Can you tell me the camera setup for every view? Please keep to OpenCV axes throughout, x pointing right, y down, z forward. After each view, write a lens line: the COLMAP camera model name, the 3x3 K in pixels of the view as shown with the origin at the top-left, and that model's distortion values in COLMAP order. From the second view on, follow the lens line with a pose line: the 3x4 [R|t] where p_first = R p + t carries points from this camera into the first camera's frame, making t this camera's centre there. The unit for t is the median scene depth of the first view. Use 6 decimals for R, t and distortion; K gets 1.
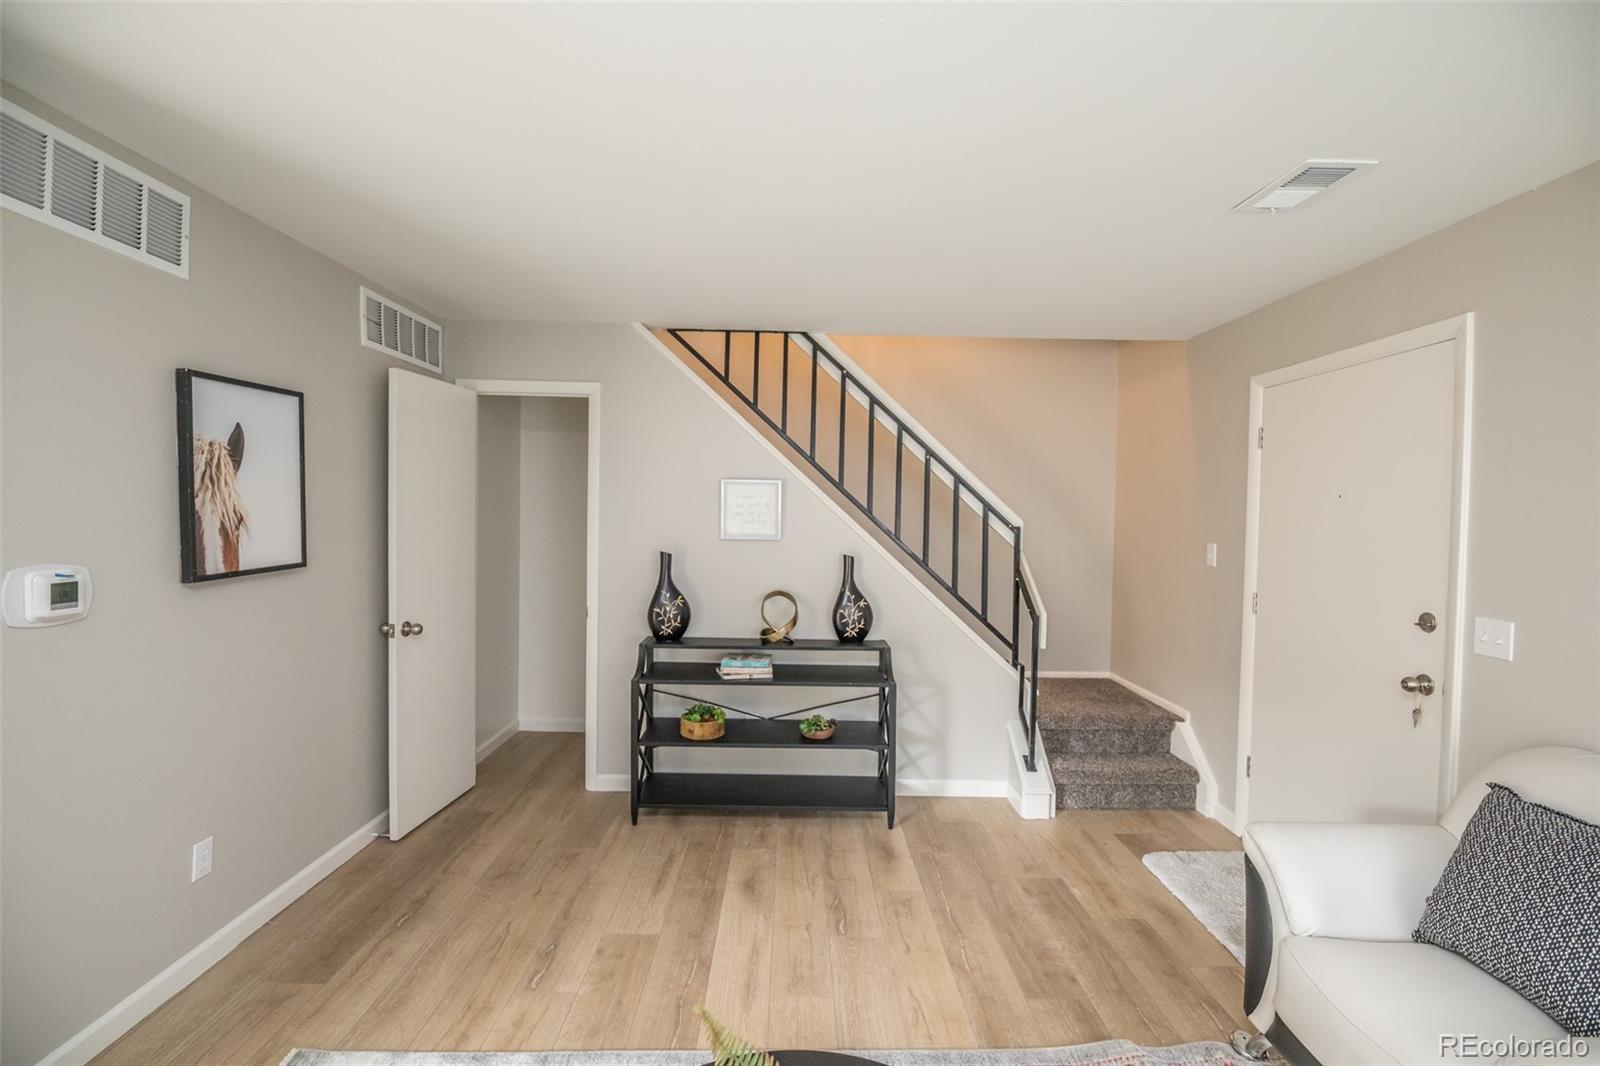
lens RADIAL K [[691.9, 0, 799.4], [0, 691.9, 542.0], [0, 0, 1]] dist [-0.002611, -0.009069]
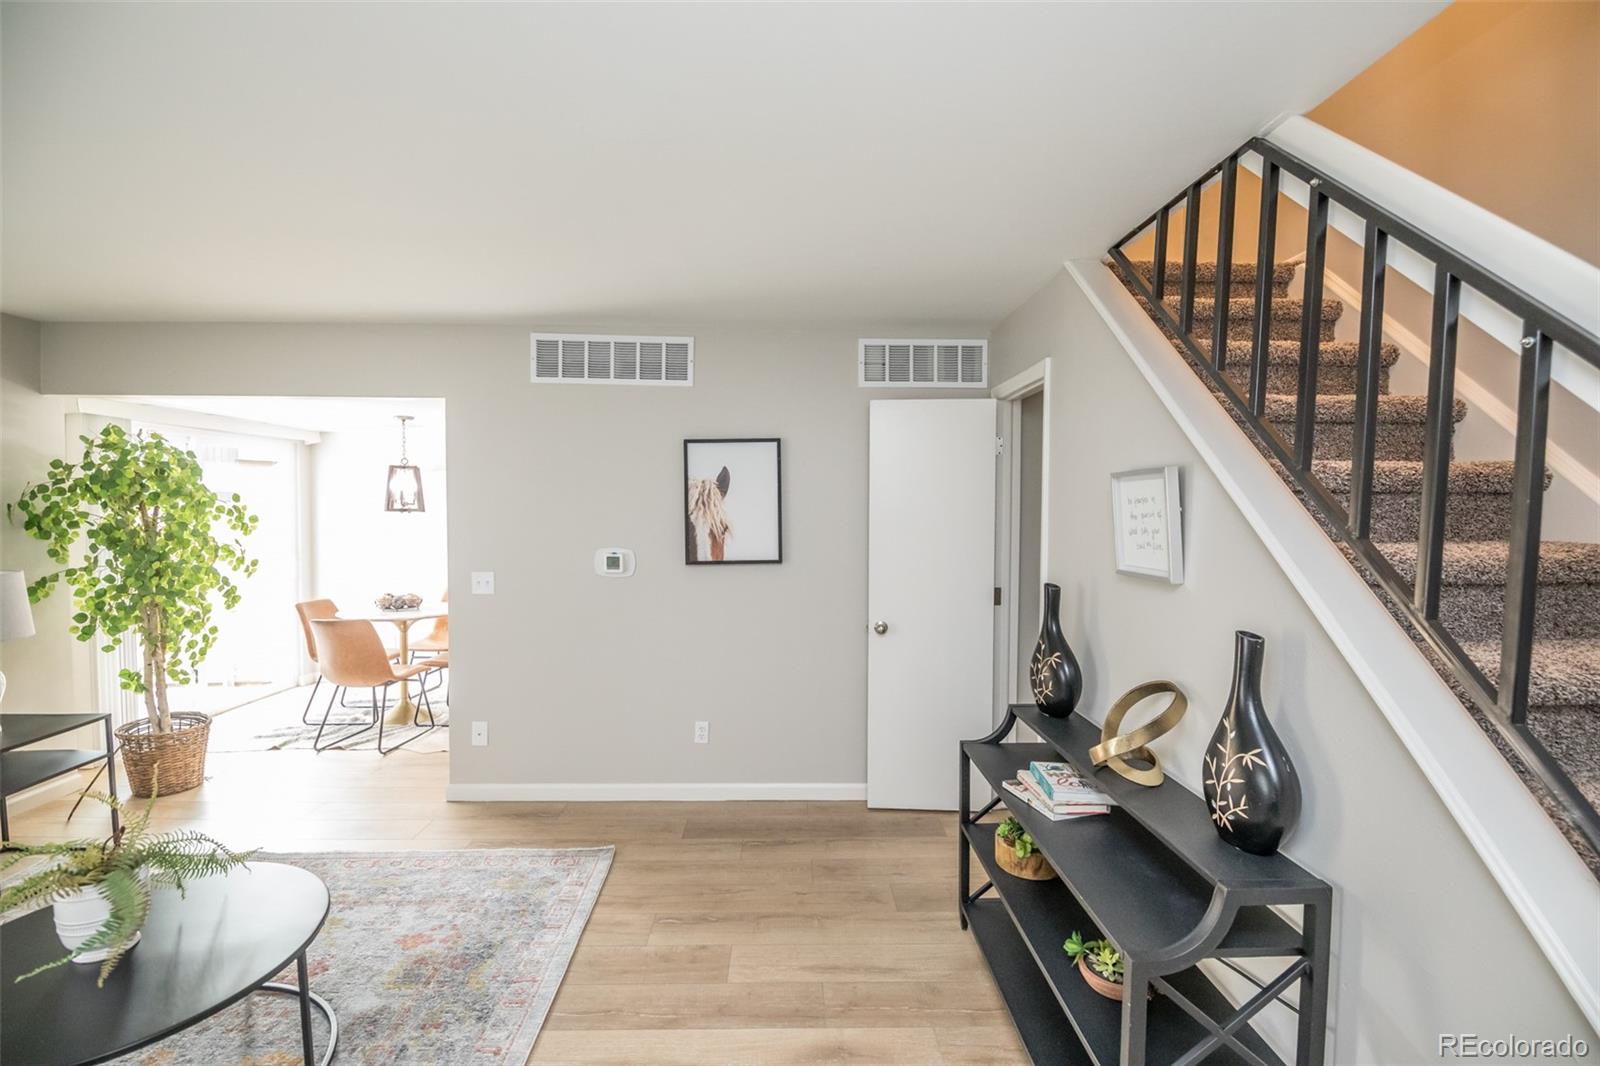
lens RADIAL K [[691.9, 0, 799.4], [0, 691.9, 542.0], [0, 0, 1]] dist [-0.002611, -0.009069]
pose [[0.014769, 0.029998, -0.999441, 0.772865], [-0.048374, 0.998401, 0.029252, -0.056143], [0.998720, 0.047915, 0.016197, 1.160481]]
